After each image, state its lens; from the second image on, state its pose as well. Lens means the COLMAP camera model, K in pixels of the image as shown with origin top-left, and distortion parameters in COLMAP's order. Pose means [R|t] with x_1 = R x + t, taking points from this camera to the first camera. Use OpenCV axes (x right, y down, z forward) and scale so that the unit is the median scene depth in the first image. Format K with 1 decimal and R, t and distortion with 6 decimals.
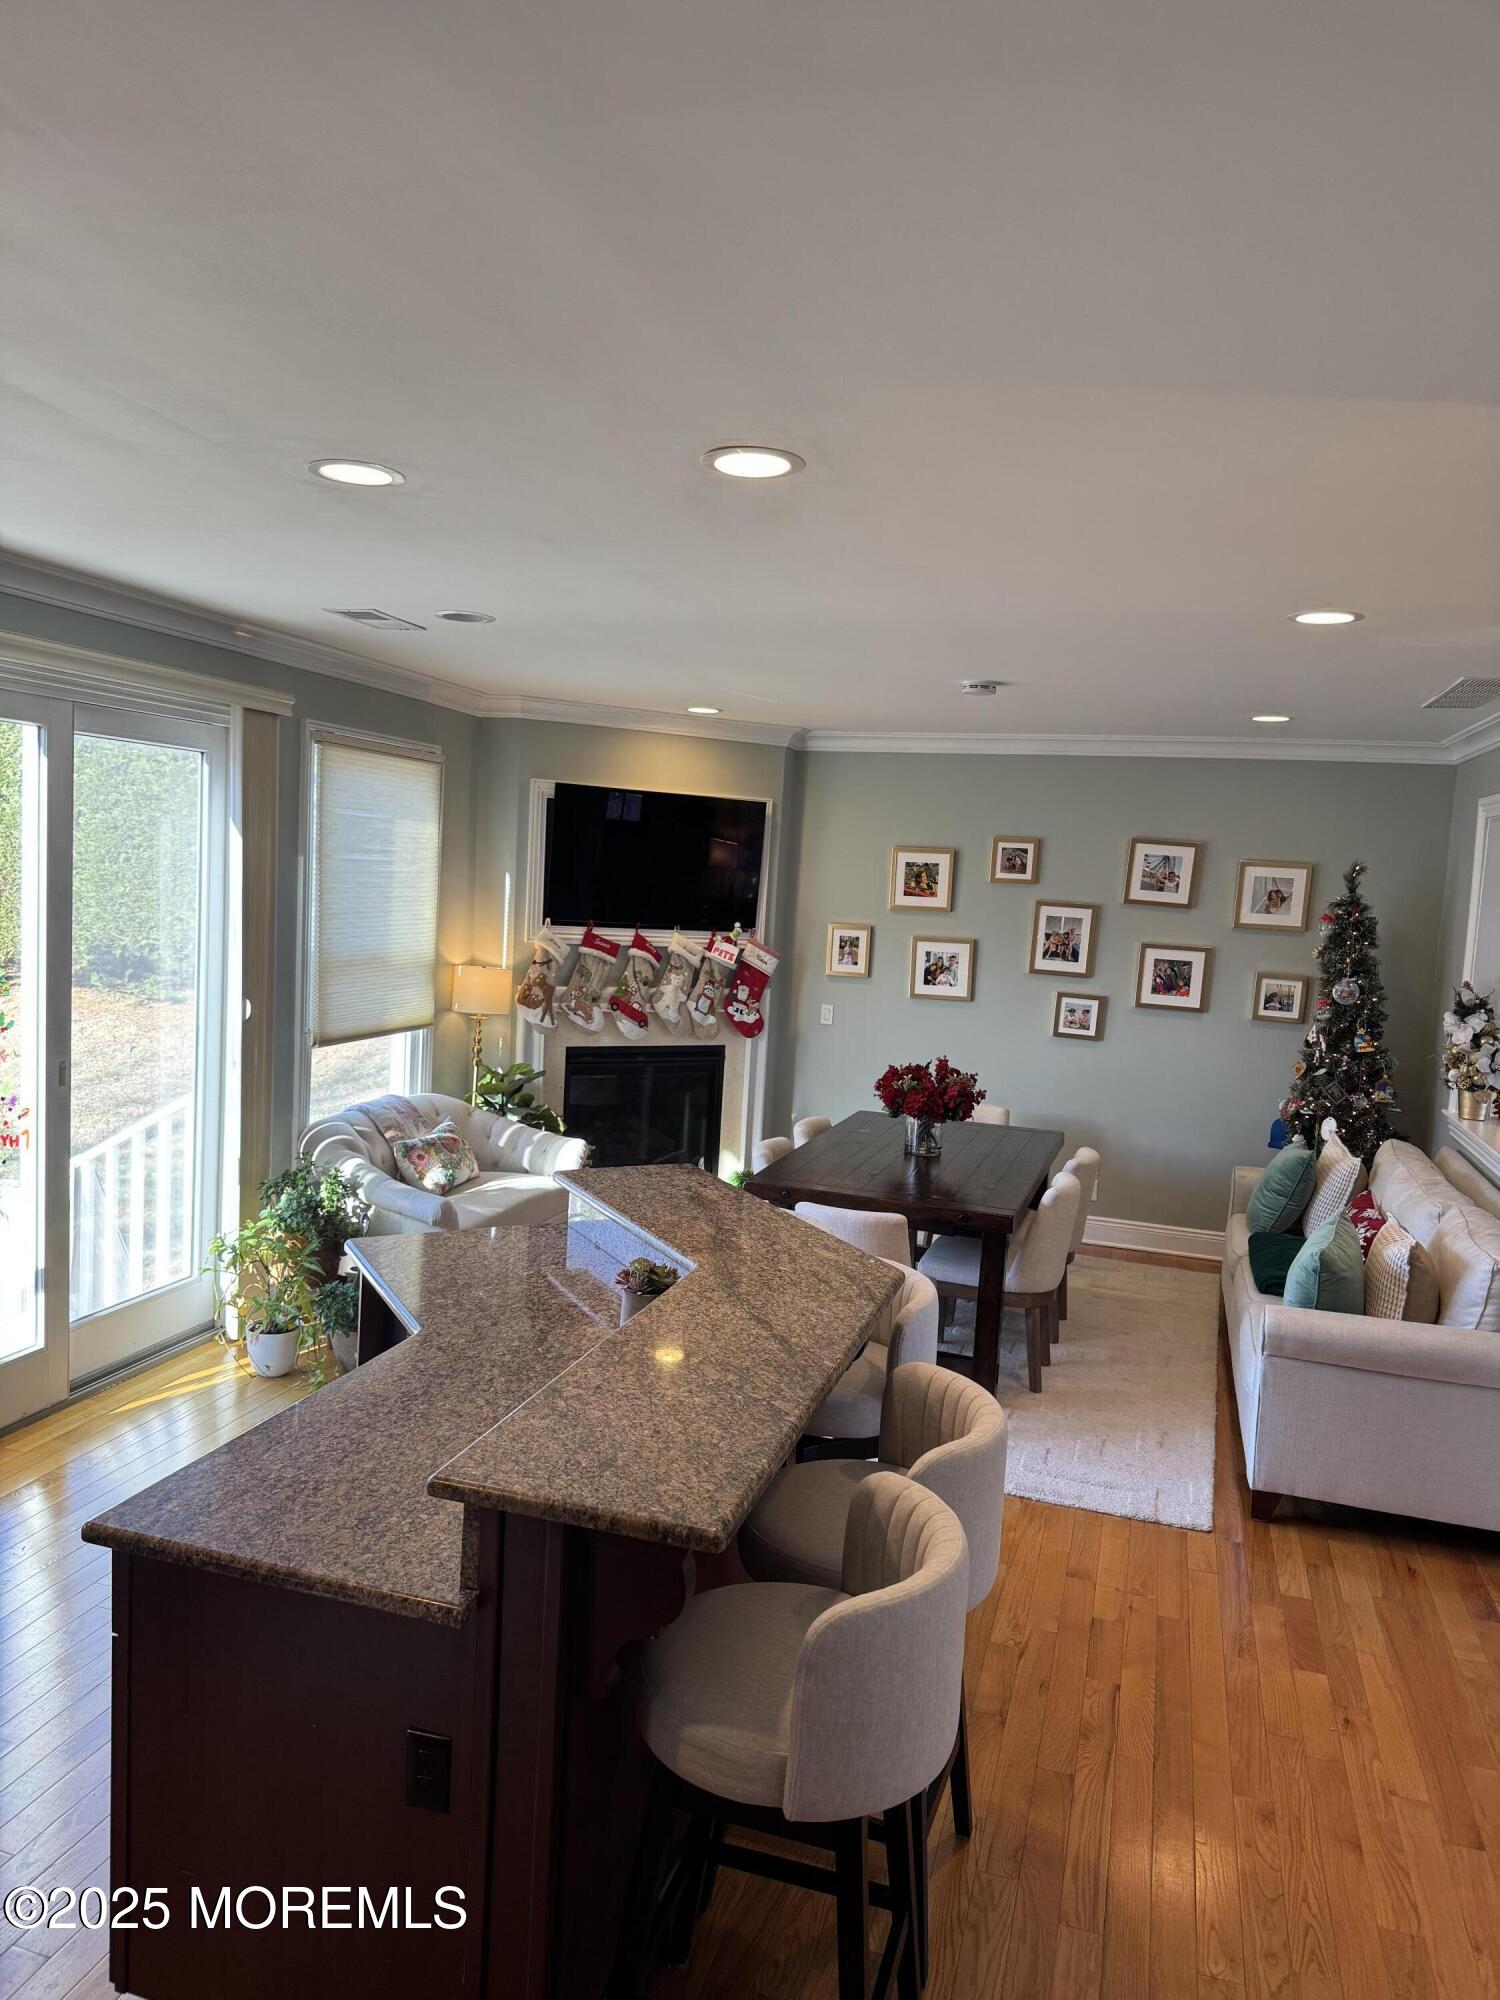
lens RADIAL K [[1383.2, 0, 750.0], [0, 1383.2, 1000.0], [0, 0, 1]] dist [0.115204, -0.206889]
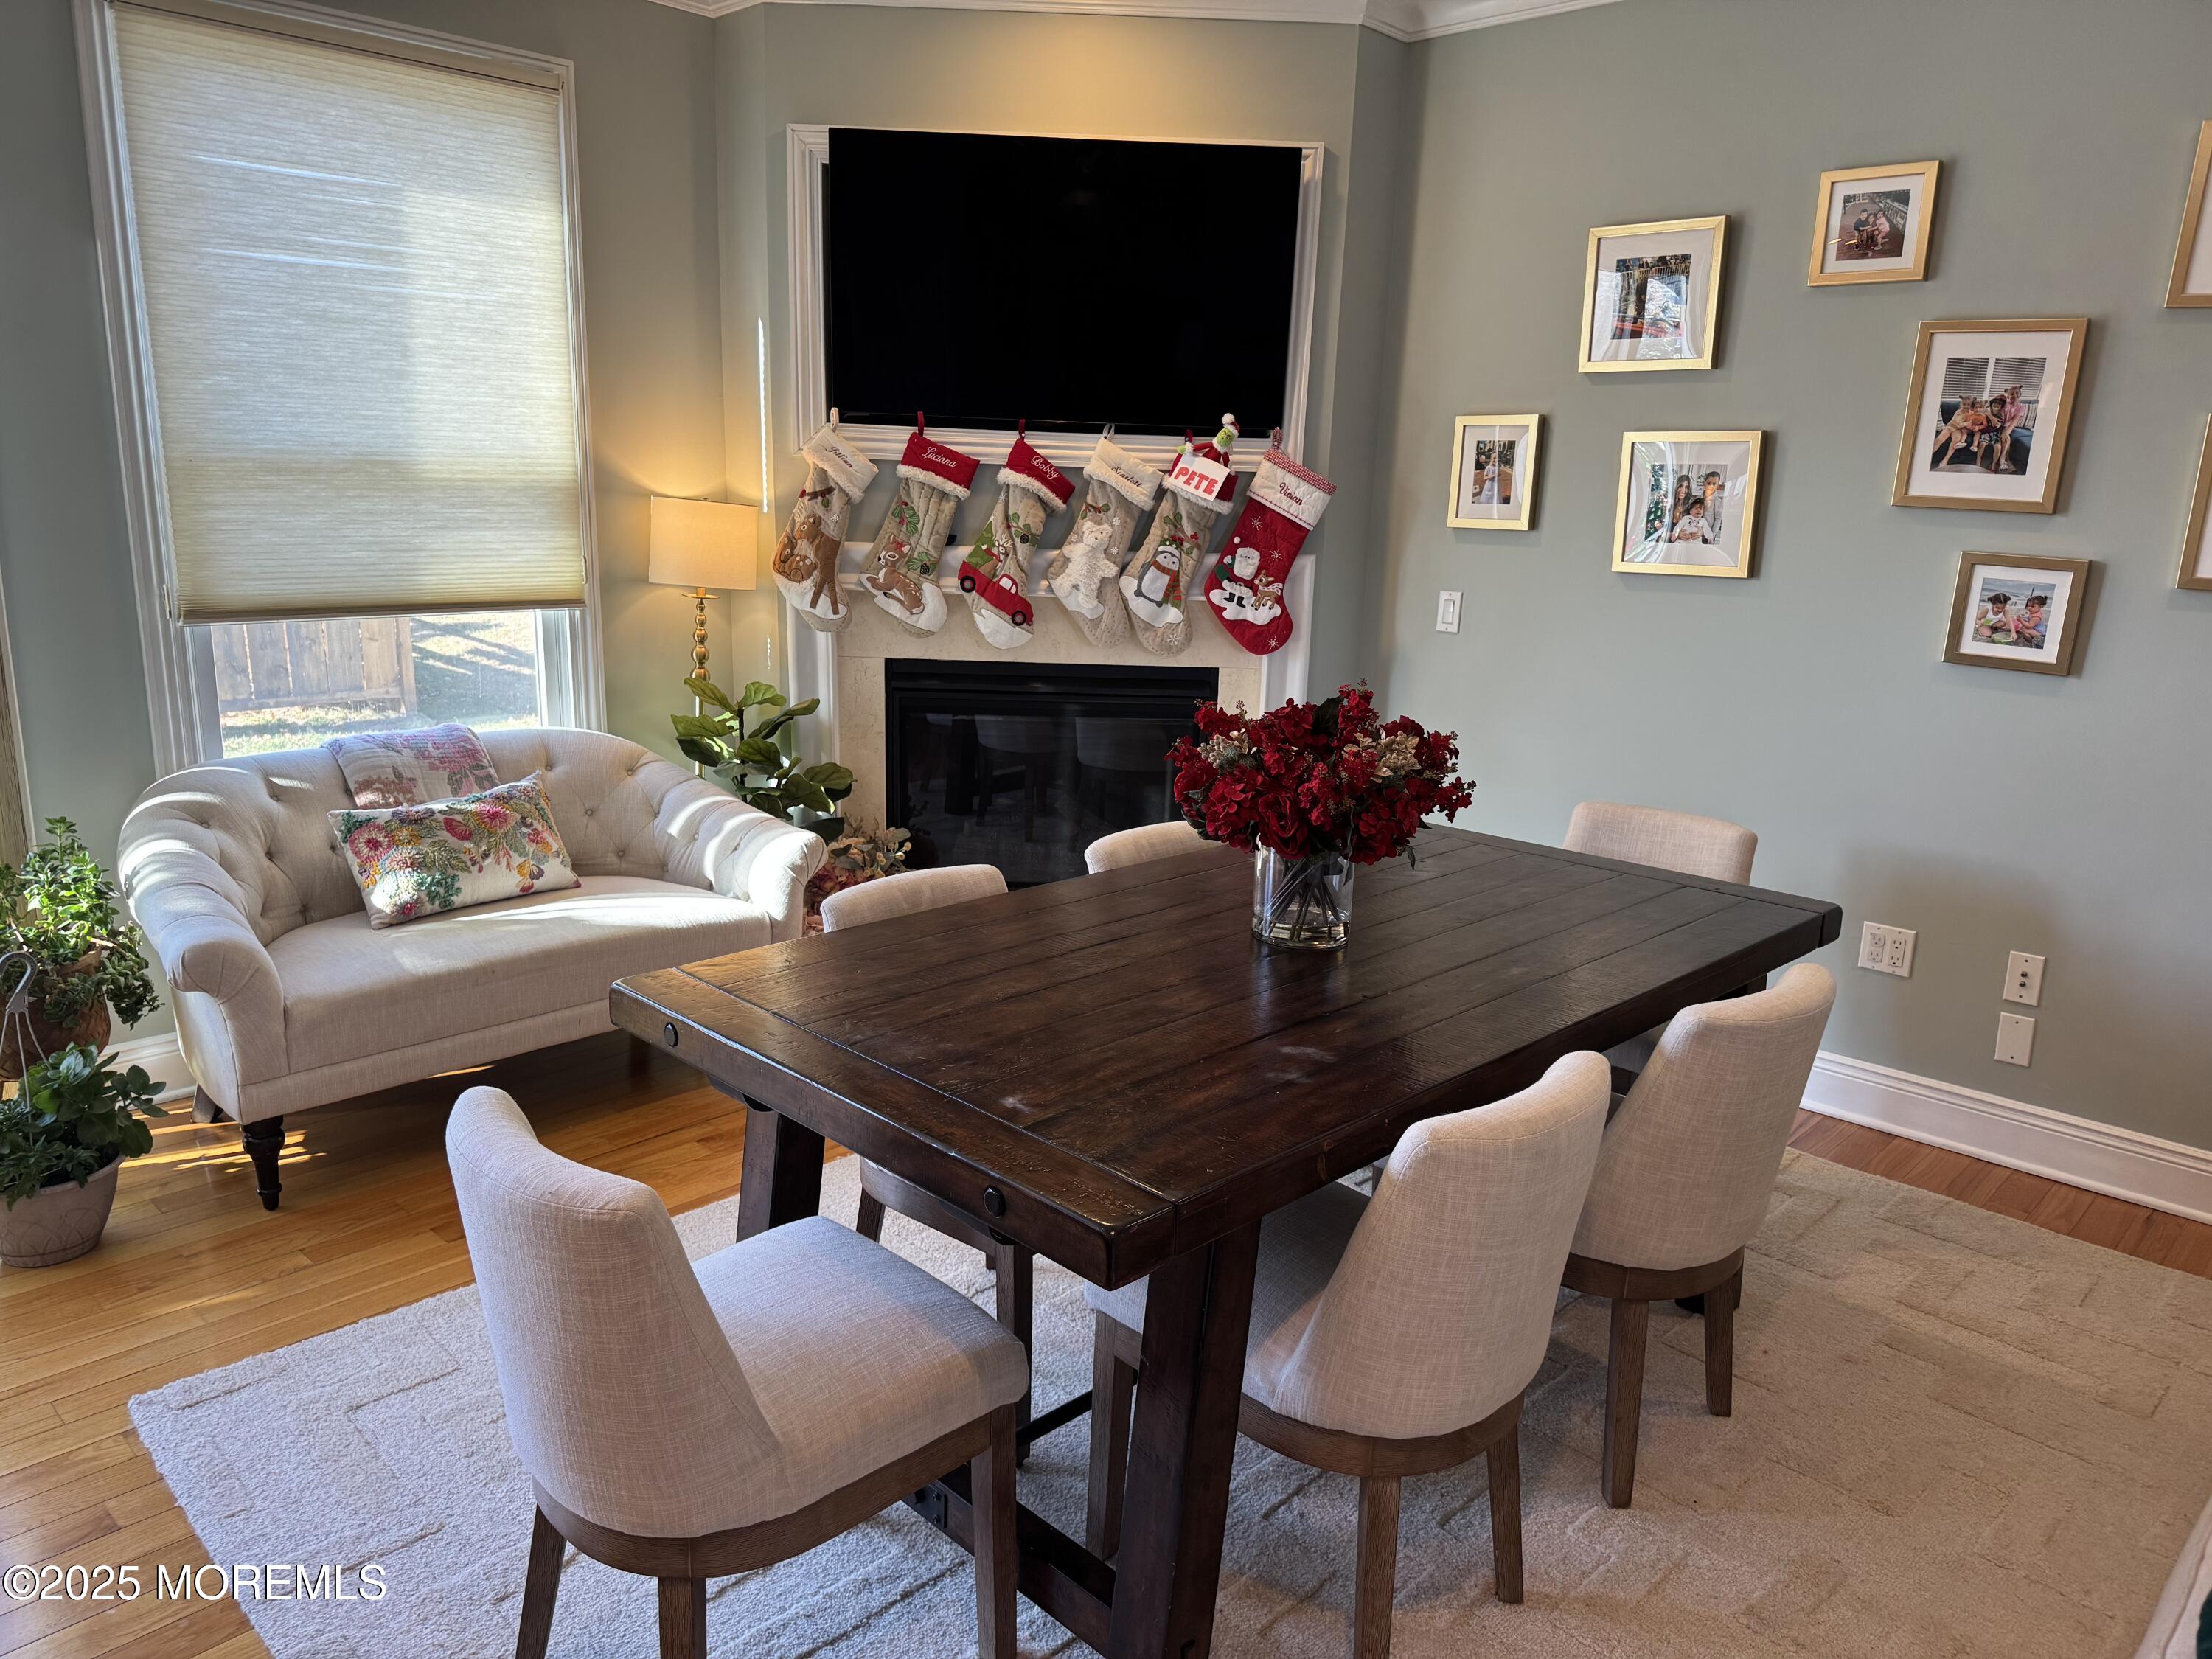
lens RADIAL K [[1578.6, 0, 1104.8], [0, 1578.6, 819.5], [0, 0, 1]] dist [0.118474, -0.168390]
pose [[0.893422, 0.069030, -0.443882, 0.217445], [-0.021262, 0.993513, 0.111711, 0.025038], [0.448714, -0.090367, 0.889095, 0.480131]]
